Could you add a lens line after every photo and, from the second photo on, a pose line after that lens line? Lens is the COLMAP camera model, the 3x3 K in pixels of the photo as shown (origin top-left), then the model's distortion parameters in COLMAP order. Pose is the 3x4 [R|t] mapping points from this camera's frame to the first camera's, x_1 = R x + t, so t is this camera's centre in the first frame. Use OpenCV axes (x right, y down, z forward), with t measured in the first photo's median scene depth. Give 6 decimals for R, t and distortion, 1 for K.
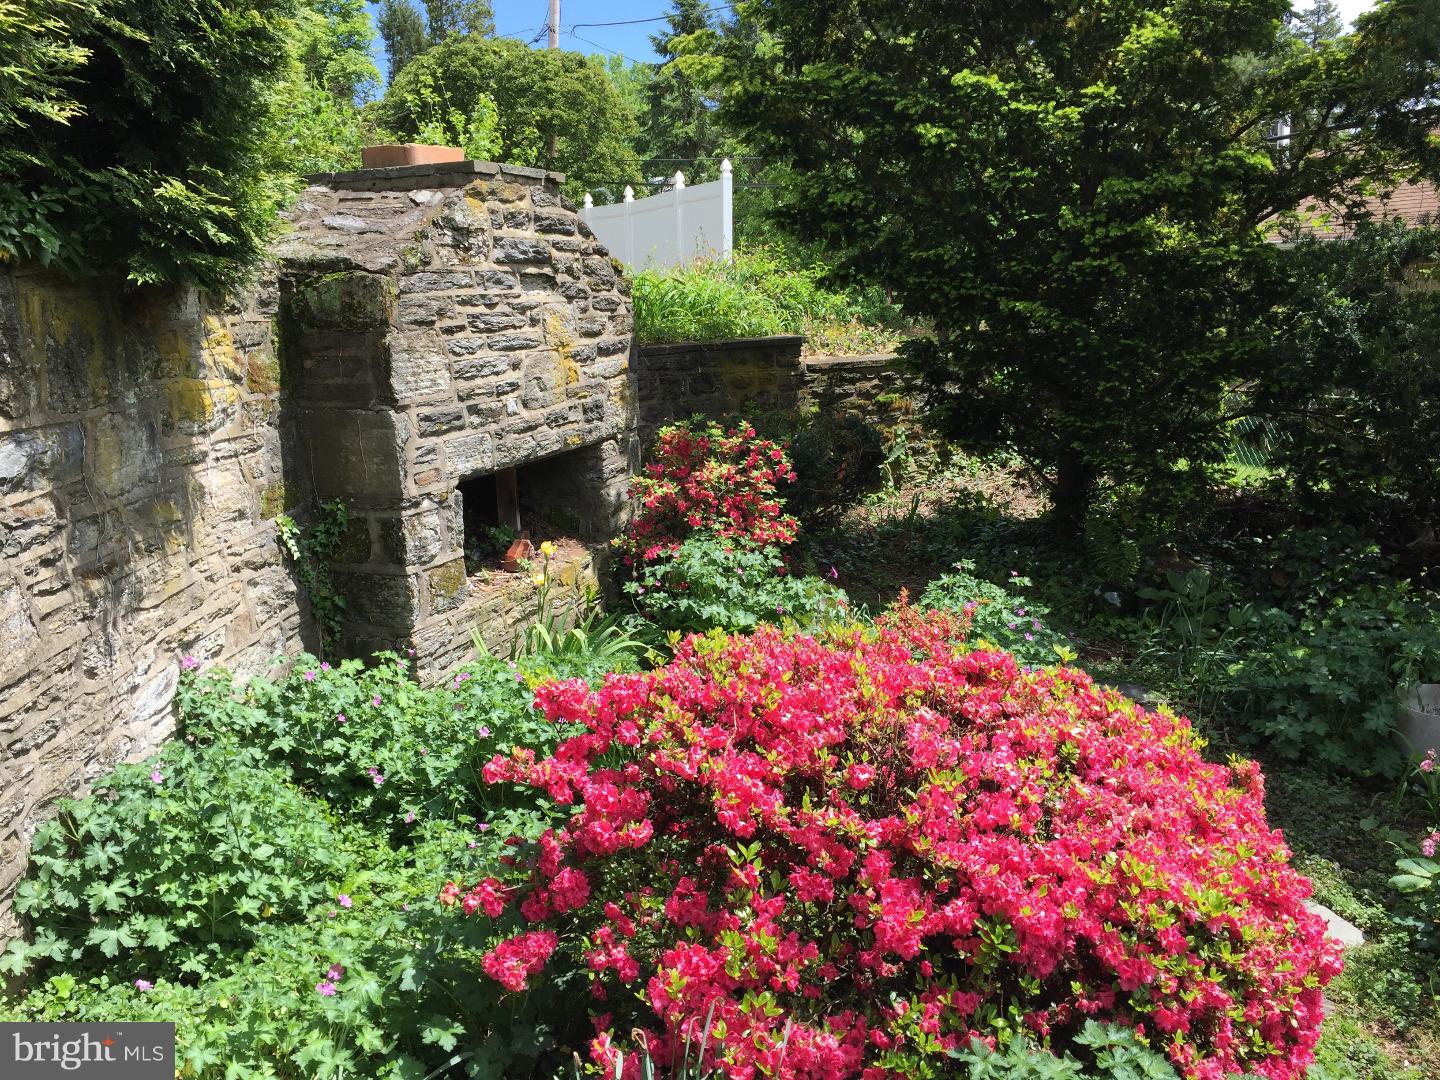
lens RADIAL K [[1253.3, 0, 721.0], [0, 1253.3, 539.2], [0, 0, 1]] dist [0.082218, -0.104693]
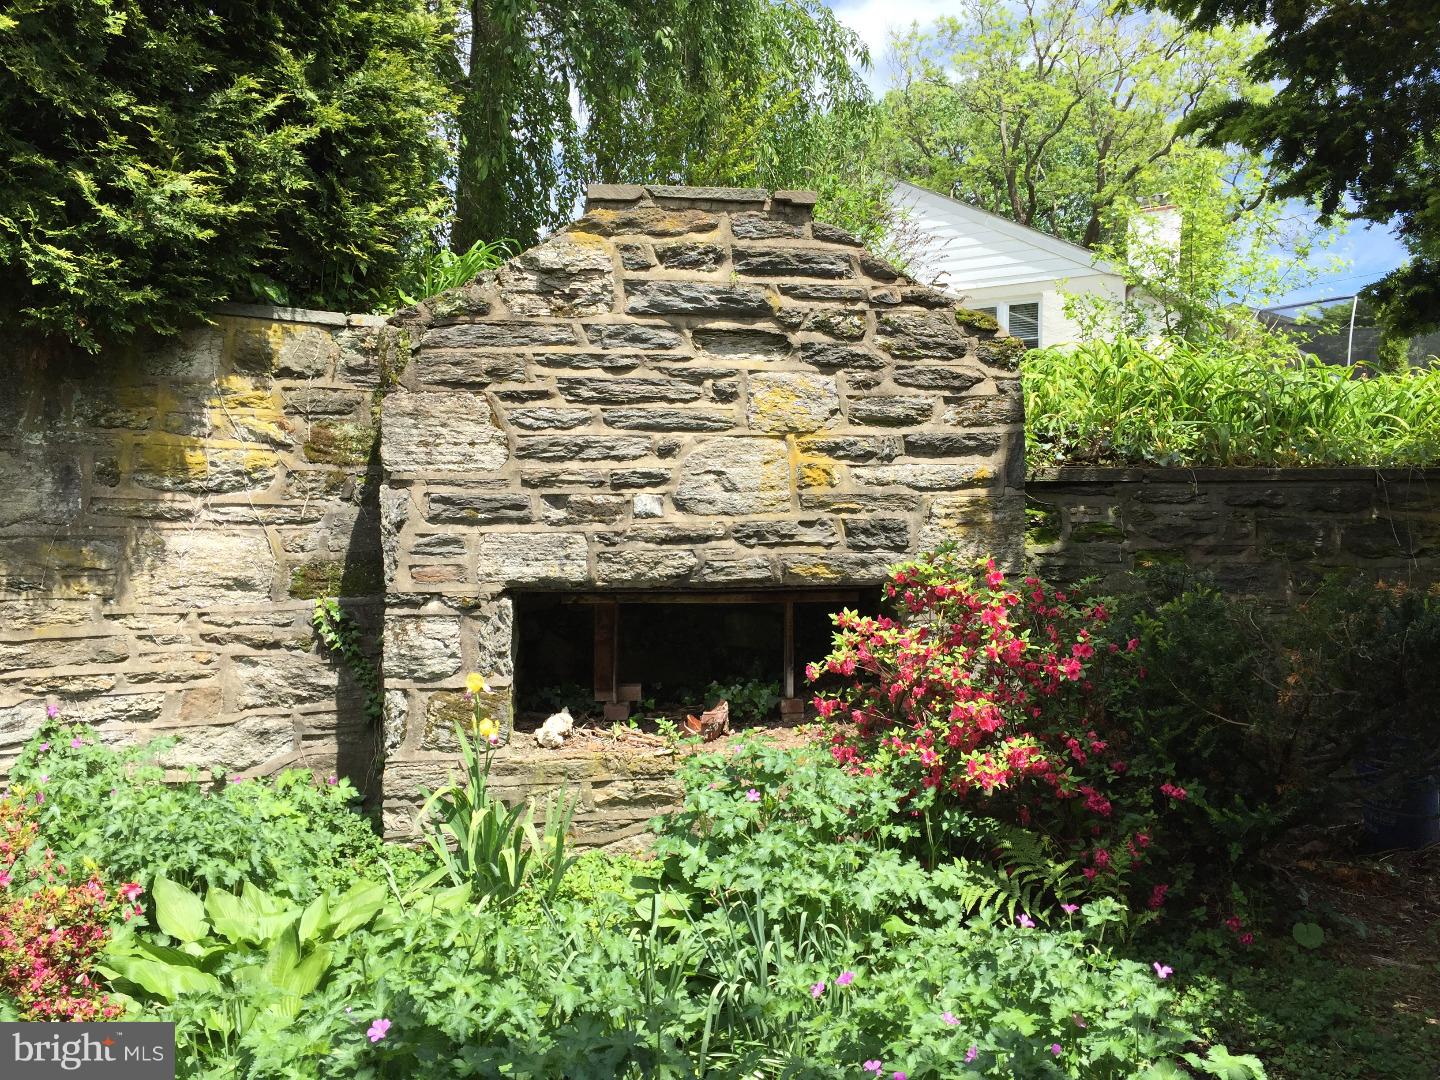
lens RADIAL K [[1253.3, 0, 721.3], [0, 1253.3, 537.4], [0, 0, 1]] dist [0.082218, -0.104693]
pose [[0.478348, 0.031445, -0.877607, 0.508418], [-0.185618, 0.980400, -0.066044, -0.047998], [0.858329, 0.194492, 0.474810, 0.709585]]
